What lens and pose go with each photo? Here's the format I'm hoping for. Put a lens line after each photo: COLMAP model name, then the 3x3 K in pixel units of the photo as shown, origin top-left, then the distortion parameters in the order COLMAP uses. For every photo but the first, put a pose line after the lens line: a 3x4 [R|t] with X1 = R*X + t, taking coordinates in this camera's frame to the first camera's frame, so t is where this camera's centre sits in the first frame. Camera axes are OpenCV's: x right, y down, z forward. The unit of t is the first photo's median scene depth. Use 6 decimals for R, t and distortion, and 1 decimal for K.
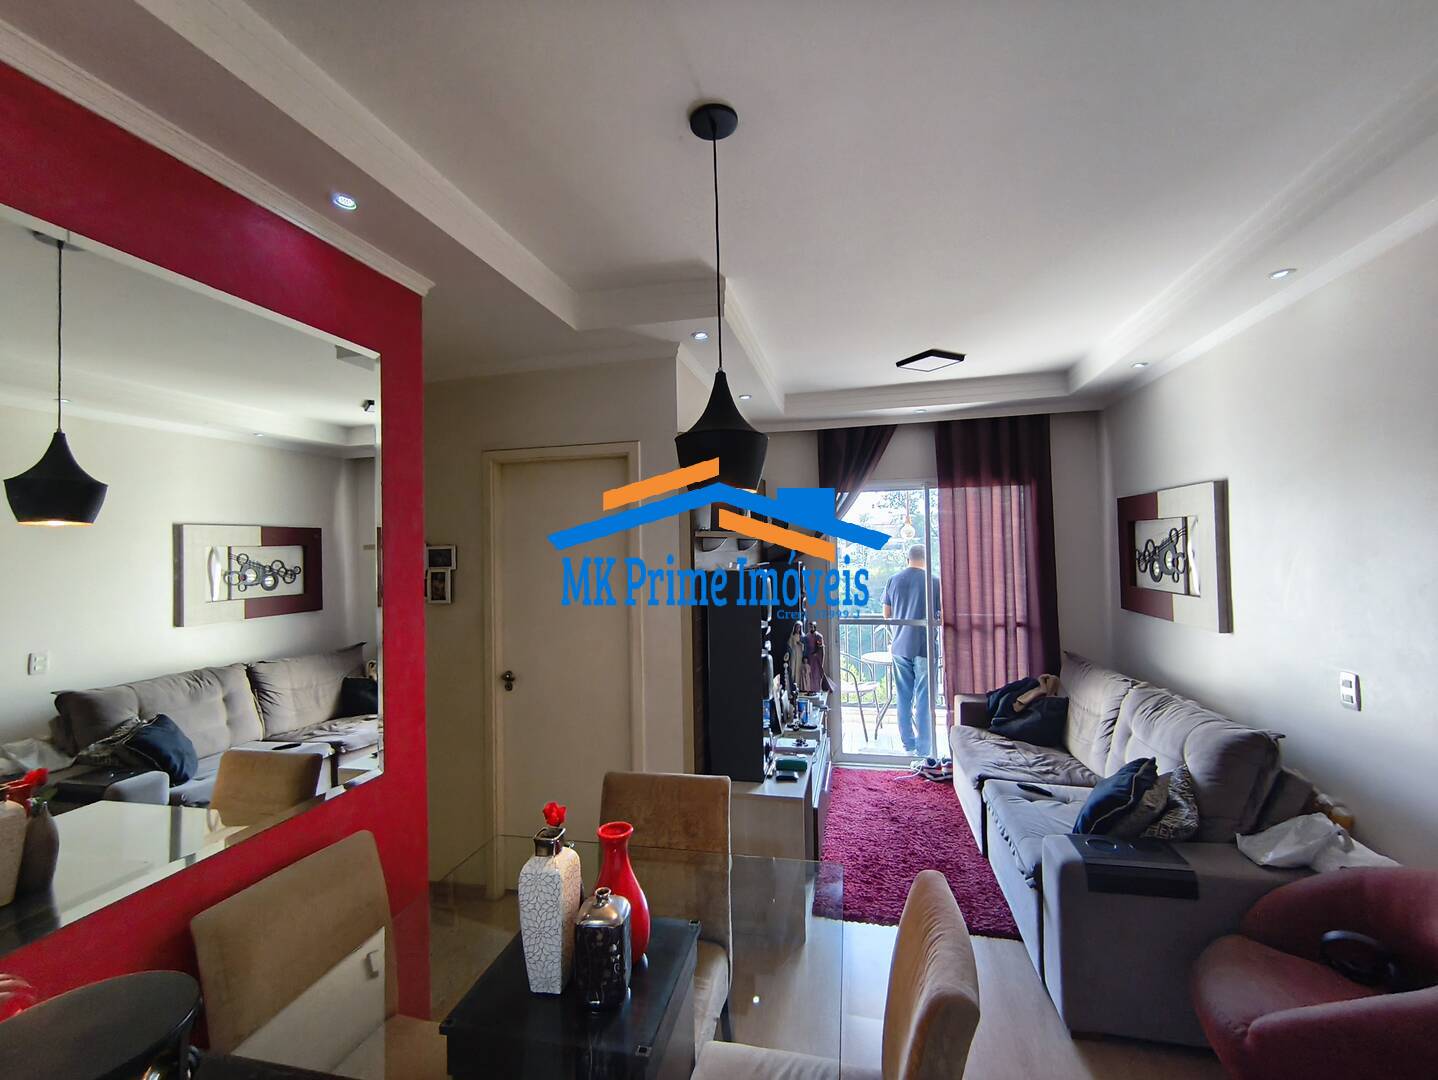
lens RADIAL K [[631.3, 0, 719.8], [0, 631.3, 530.5], [0, 0, 1]] dist [0.001123, 0.001269]
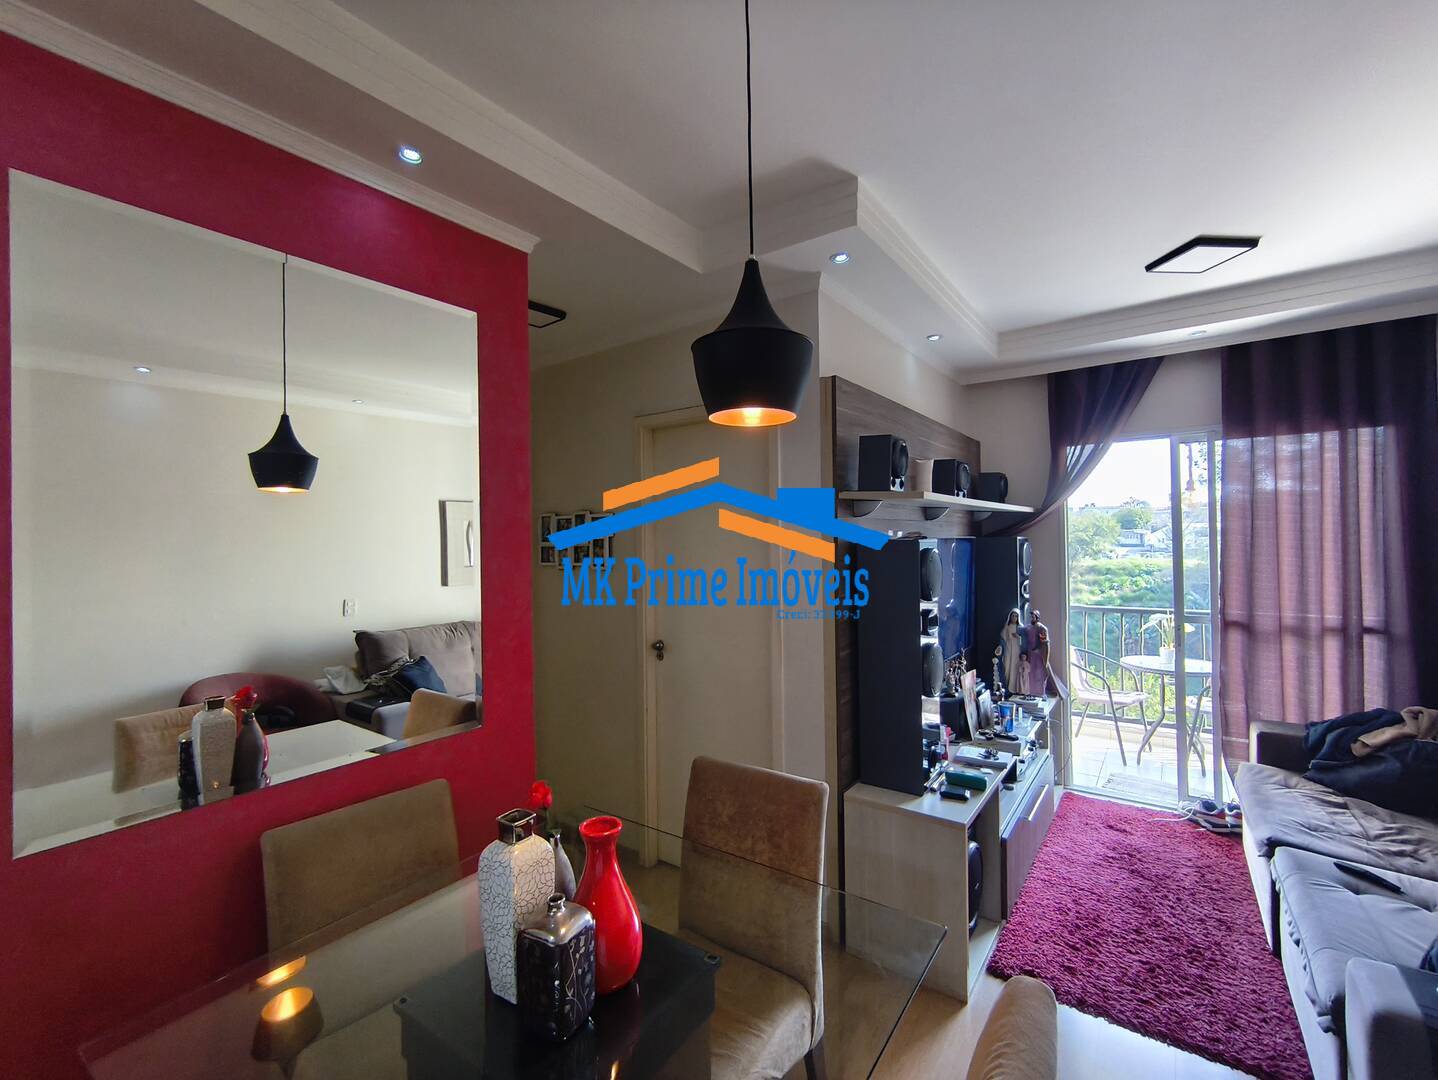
lens RADIAL K [[633.5, 0, 719.4], [0, 633.5, 532.3], [0, 0, 1]] dist [0.001101, 0.001728]
pose [[0.920219, 0.005013, -0.391371, 0.119199], [0.006168, 0.999608, 0.027305, 0.024925], [0.391355, -0.027540, 0.919828, 0.118085]]
